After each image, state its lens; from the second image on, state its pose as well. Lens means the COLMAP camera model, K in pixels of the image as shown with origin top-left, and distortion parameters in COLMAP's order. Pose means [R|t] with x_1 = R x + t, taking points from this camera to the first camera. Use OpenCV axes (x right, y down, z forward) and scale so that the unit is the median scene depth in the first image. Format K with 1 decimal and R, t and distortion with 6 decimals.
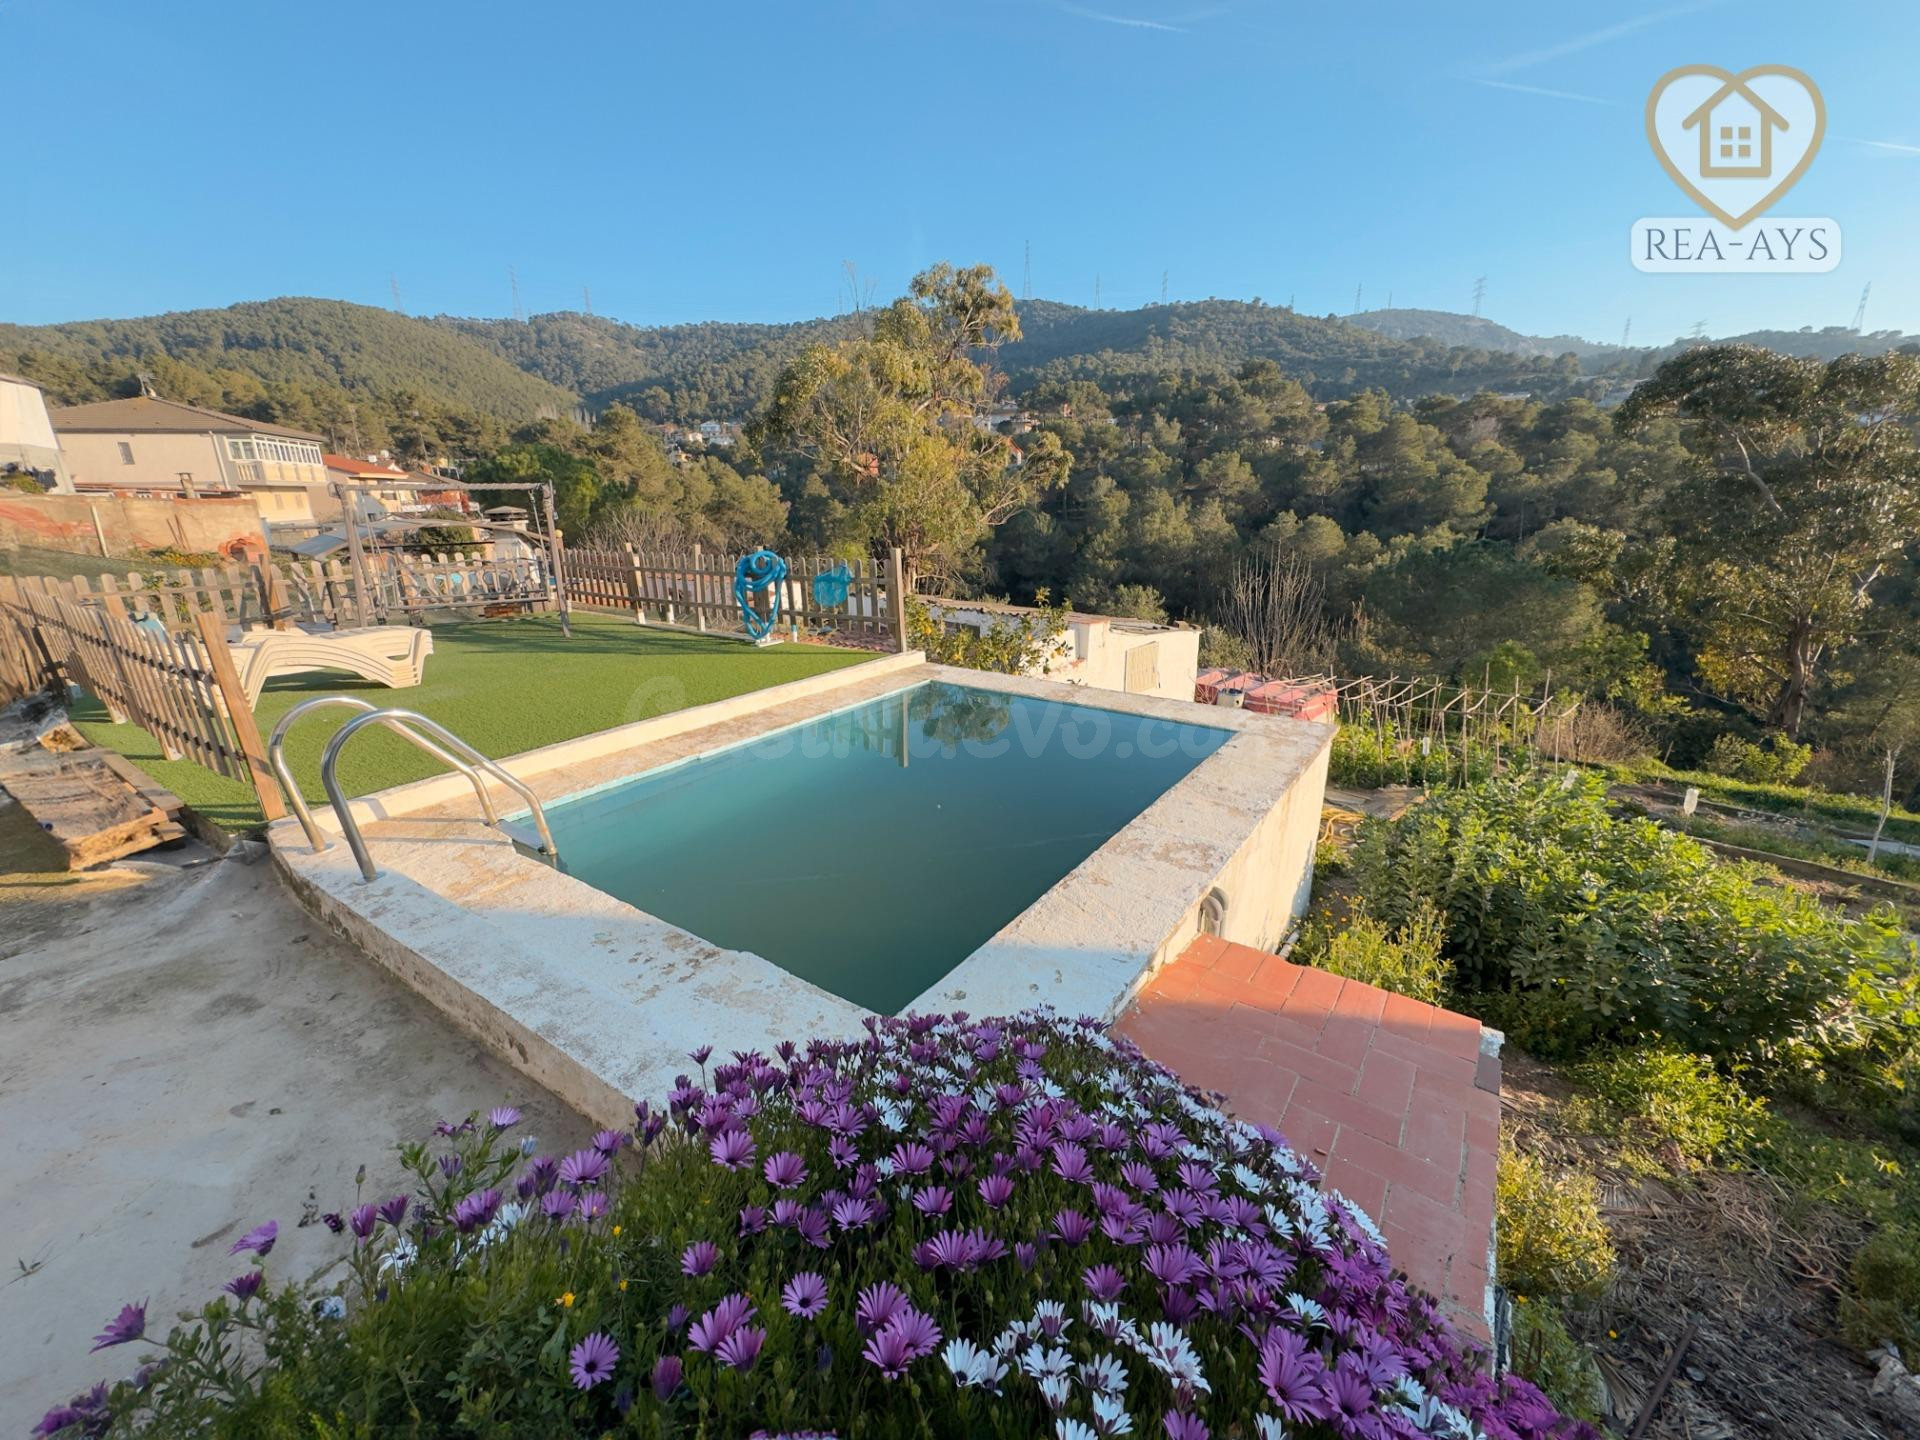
lens RADIAL K [[758.2, 0, 959.1], [0, 758.2, 714.2], [0, 0, 1]] dist [-0.001598, -0.000407]
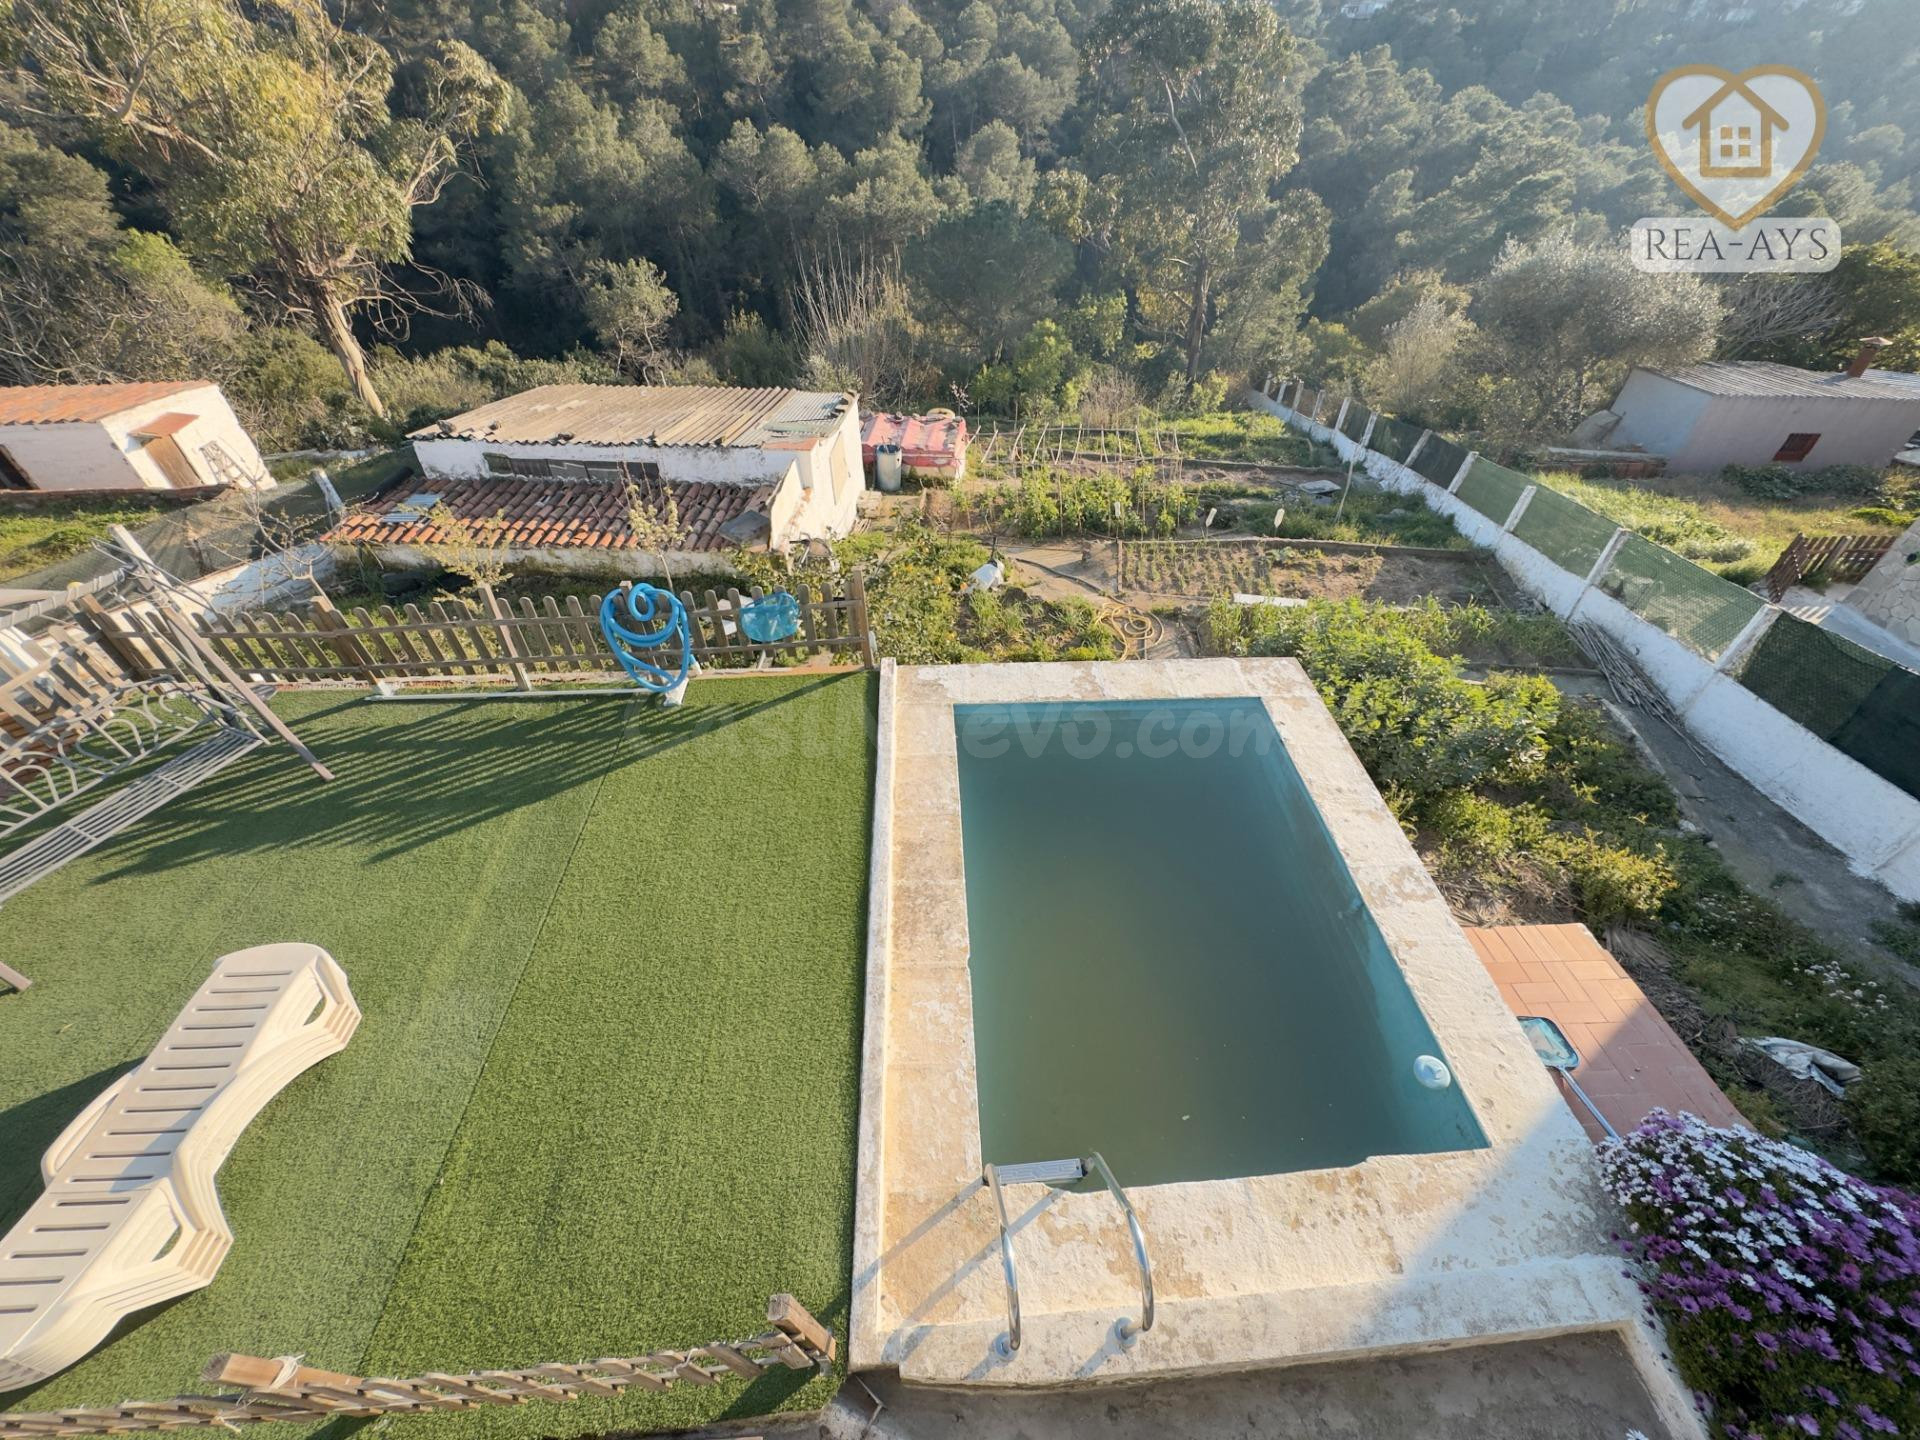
lens RADIAL K [[758.2, 0, 959.1], [0, 758.2, 714.2], [0, 0, 1]] dist [-0.001598, -0.000407]
pose [[0.781860, -0.406333, 0.472851, -0.042288], [0.165972, 0.866725, 0.470363, -0.041429], [-0.600956, -0.289278, 0.745097, 0.021659]]
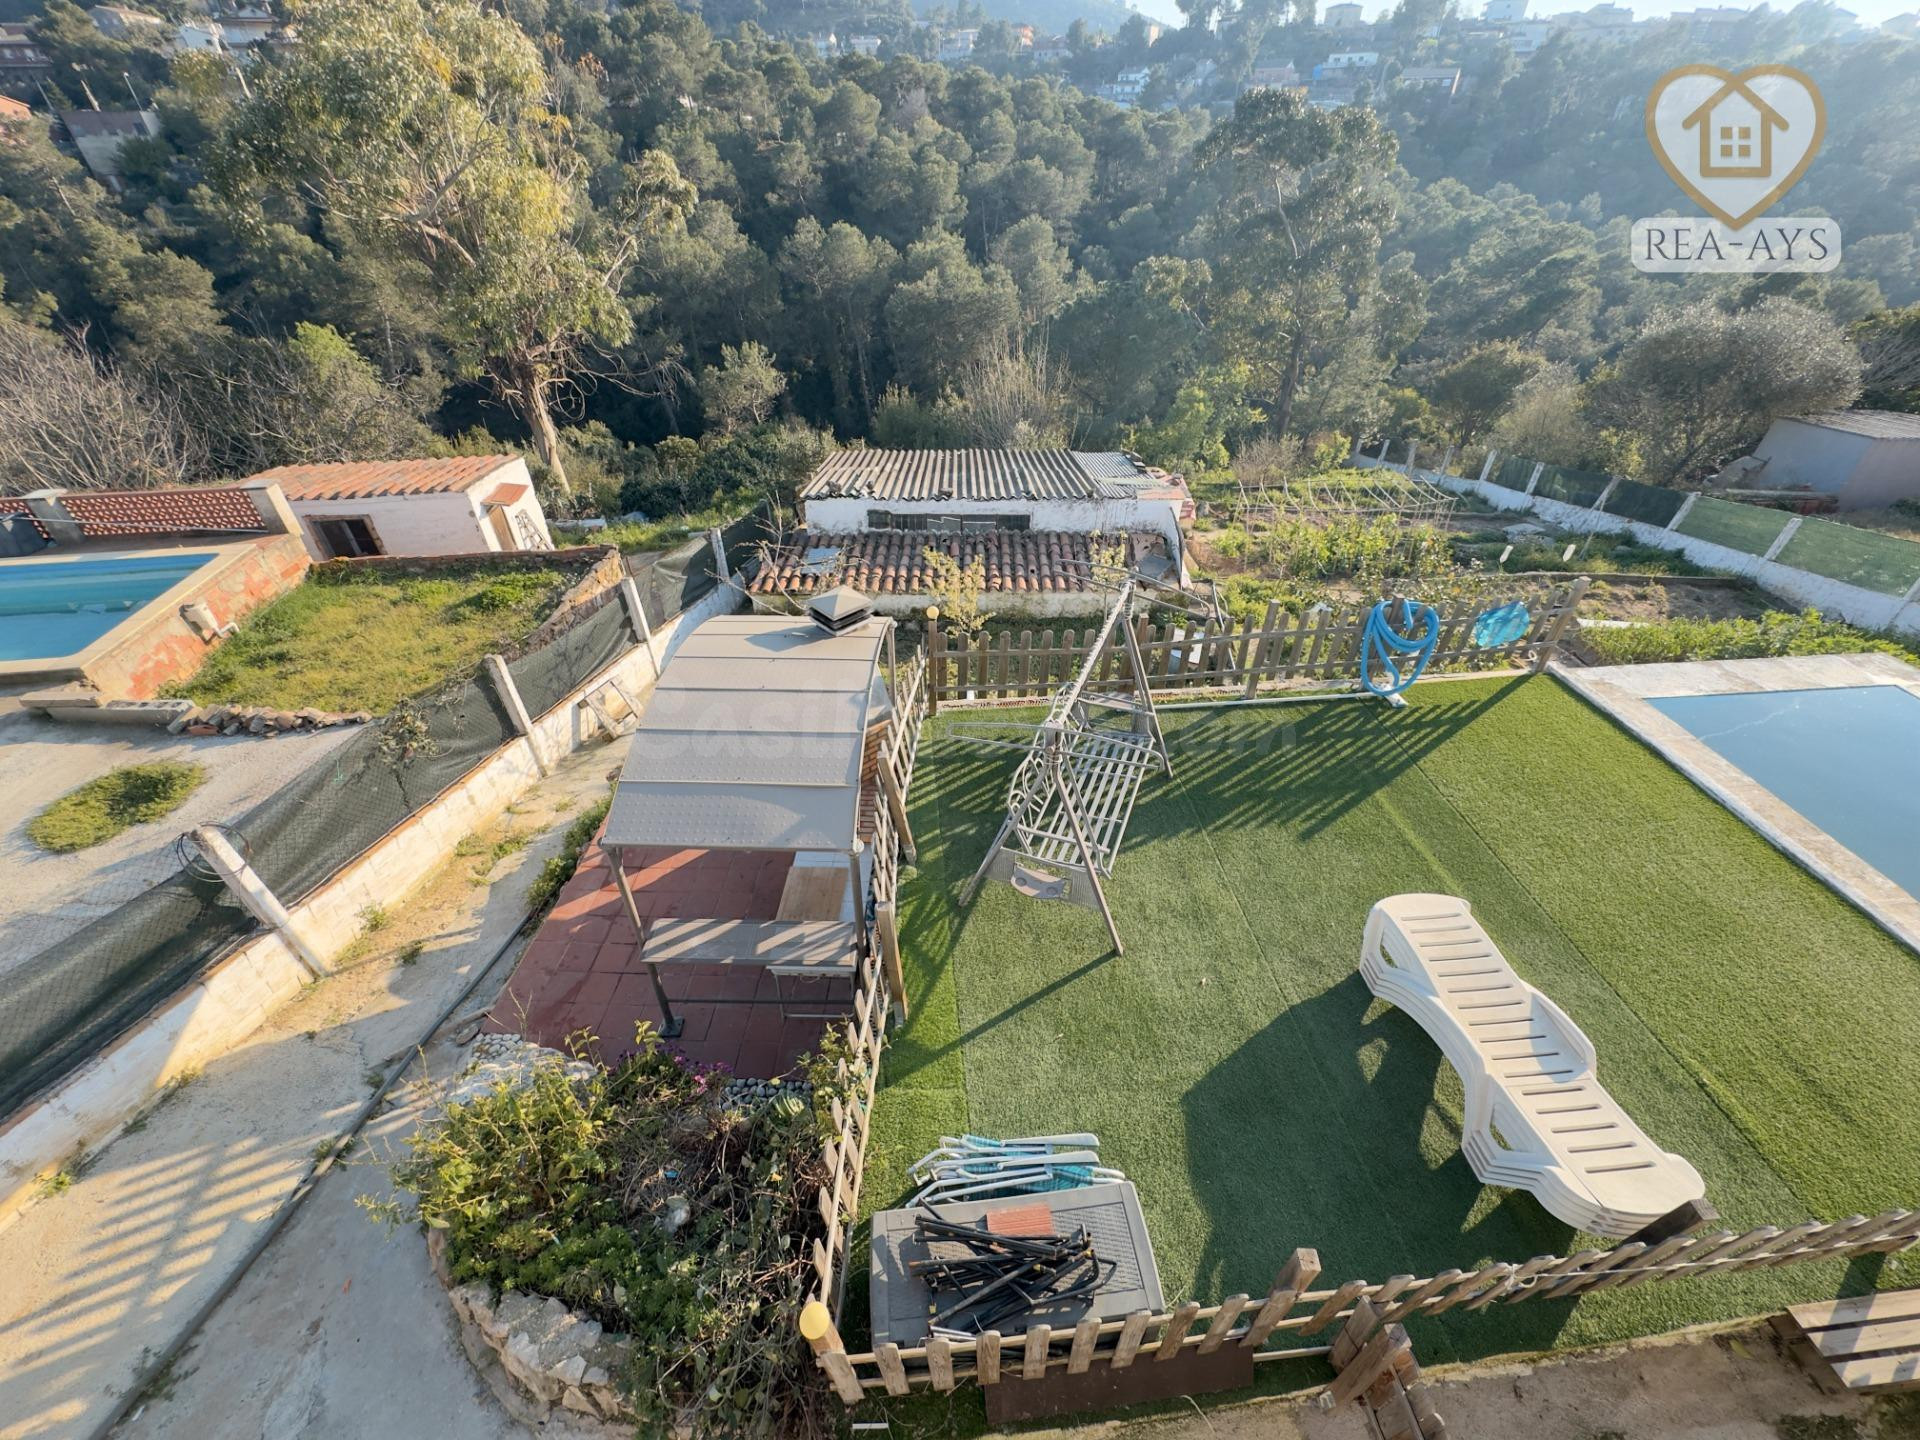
lens RADIAL K [[758.2, 0, 959.1], [0, 758.2, 714.2], [0, 0, 1]] dist [-0.001598, -0.000407]
pose [[0.757846, -0.389181, 0.523648, -0.115631], [0.183553, 0.897371, 0.401290, -0.054333], [-0.626081, -0.207999, 0.751505, 0.066186]]
